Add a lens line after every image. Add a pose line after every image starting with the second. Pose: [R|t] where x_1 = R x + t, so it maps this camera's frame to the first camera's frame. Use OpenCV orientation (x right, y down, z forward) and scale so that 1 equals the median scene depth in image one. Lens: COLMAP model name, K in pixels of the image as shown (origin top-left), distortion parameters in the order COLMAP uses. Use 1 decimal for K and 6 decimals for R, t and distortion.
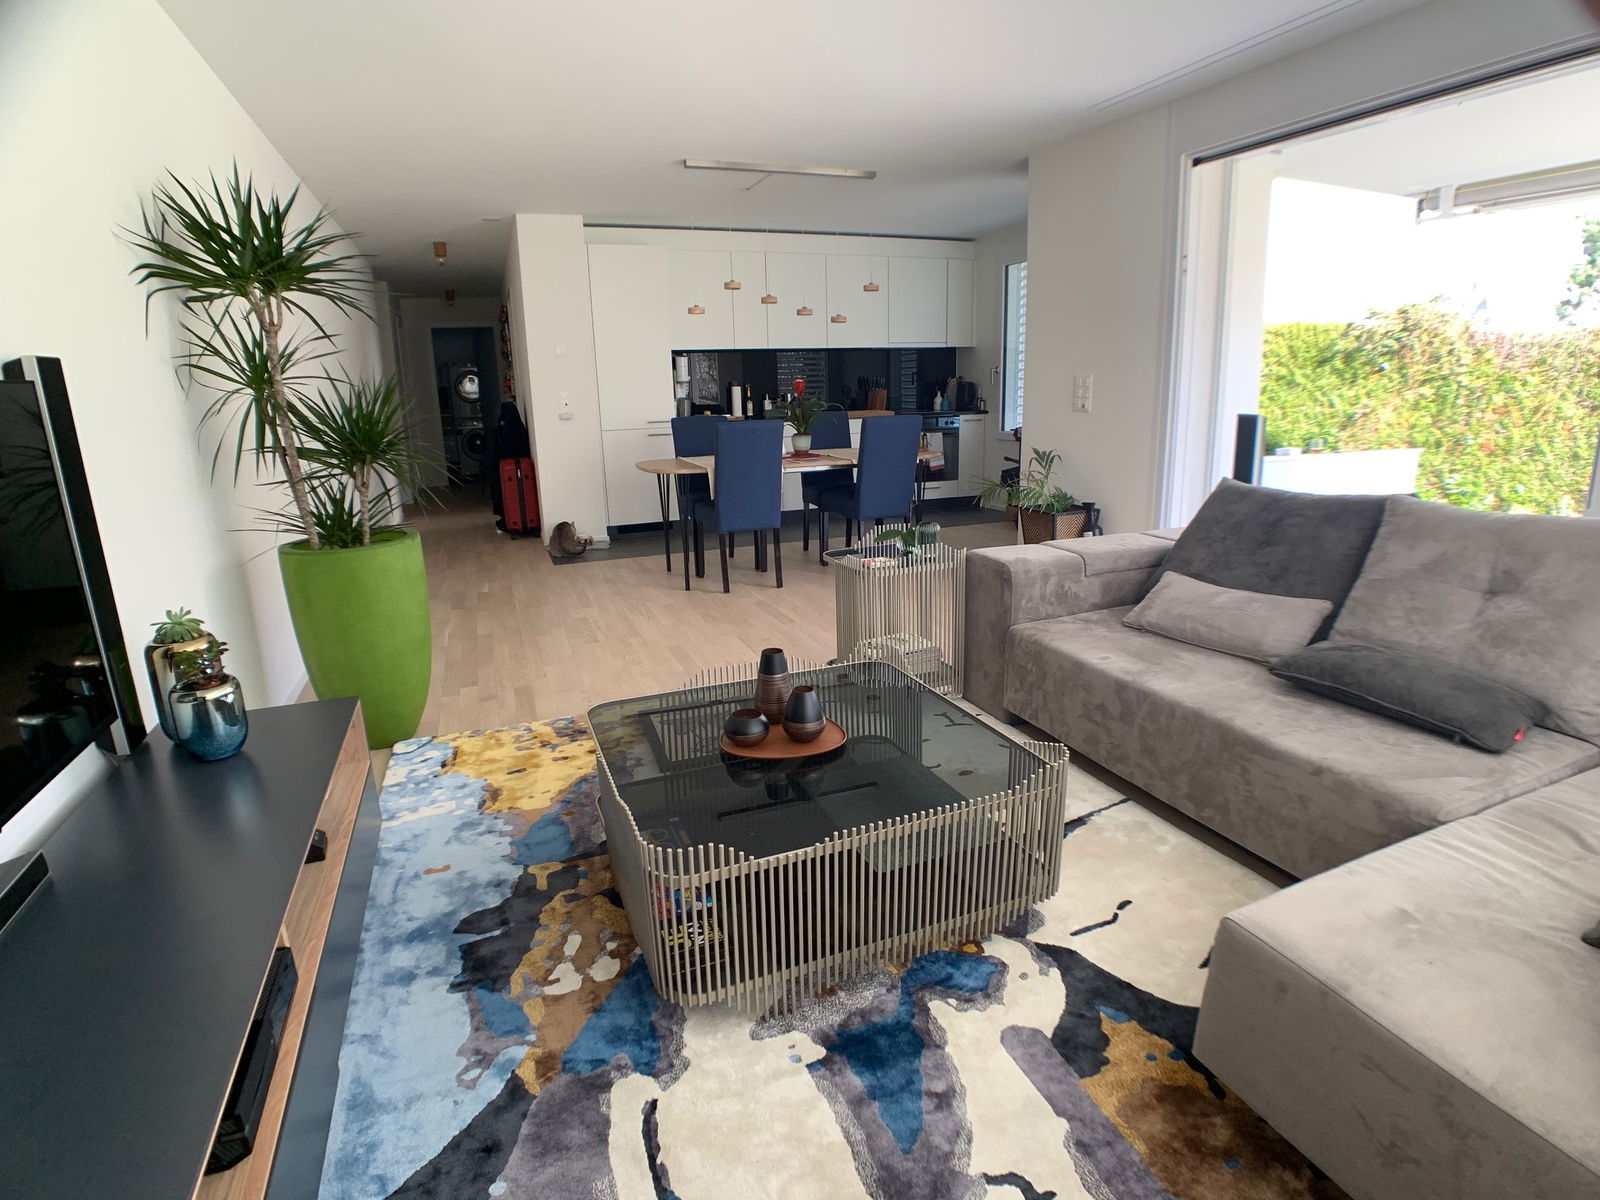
lens RADIAL K [[848.8, 0, 806.6], [0, 848.8, 598.4], [0, 0, 1]] dist [-0.049168, 0.000184]
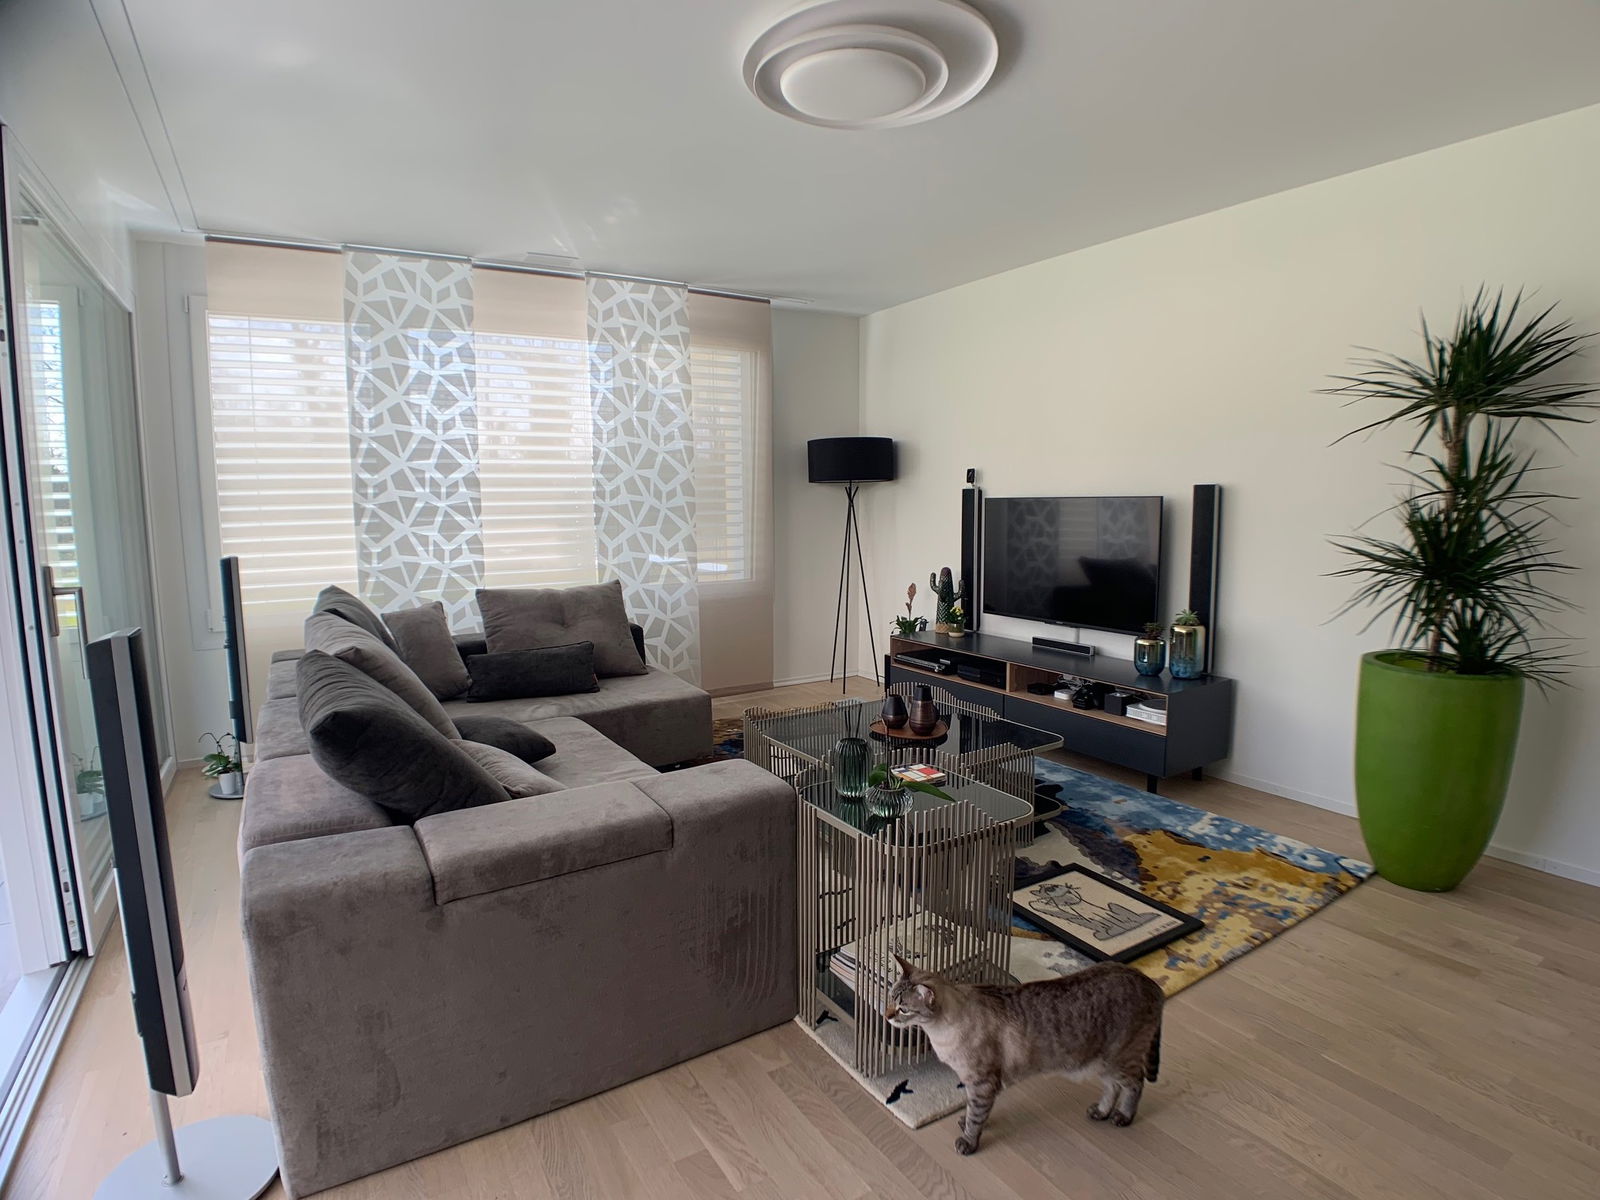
lens RADIAL K [[848.8, 0, 806.6], [0, 848.8, 598.4], [0, 0, 1]] dist [-0.049168, 0.000184]
pose [[-0.985183, 0.052997, -0.163115, 0.288219], [-0.008288, 0.935239, 0.353919, -0.435283], [0.171308, 0.350026, -0.920942, 1.598481]]
